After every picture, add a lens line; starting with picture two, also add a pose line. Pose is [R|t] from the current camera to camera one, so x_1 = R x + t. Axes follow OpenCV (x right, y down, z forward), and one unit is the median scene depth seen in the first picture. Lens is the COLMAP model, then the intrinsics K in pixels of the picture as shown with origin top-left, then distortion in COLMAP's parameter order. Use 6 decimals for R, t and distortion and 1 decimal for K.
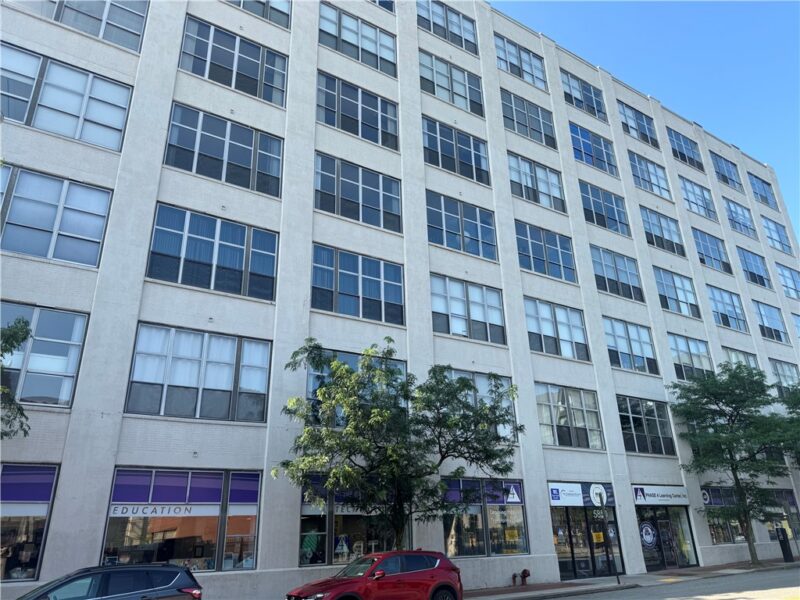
lens RADIAL K [[554.3, 0, 401.1], [0, 554.3, 311.2], [0, 0, 1]] dist [0.015842, -0.000547]
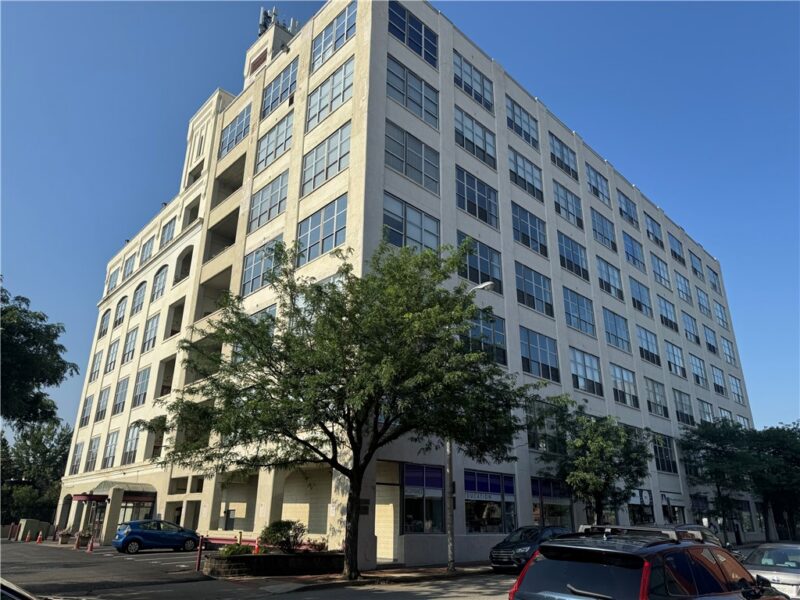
lens RADIAL K [[548.0, 0, 400.0], [0, 548.0, 300.0], [0, 0, 1]] dist [0.039588, -0.001507]
pose [[0.974828, 0.123309, 0.185756, -0.526725], [-0.126437, 0.991962, 0.005039, -0.110012], [-0.183642, -0.028399, 0.982583, -0.303776]]
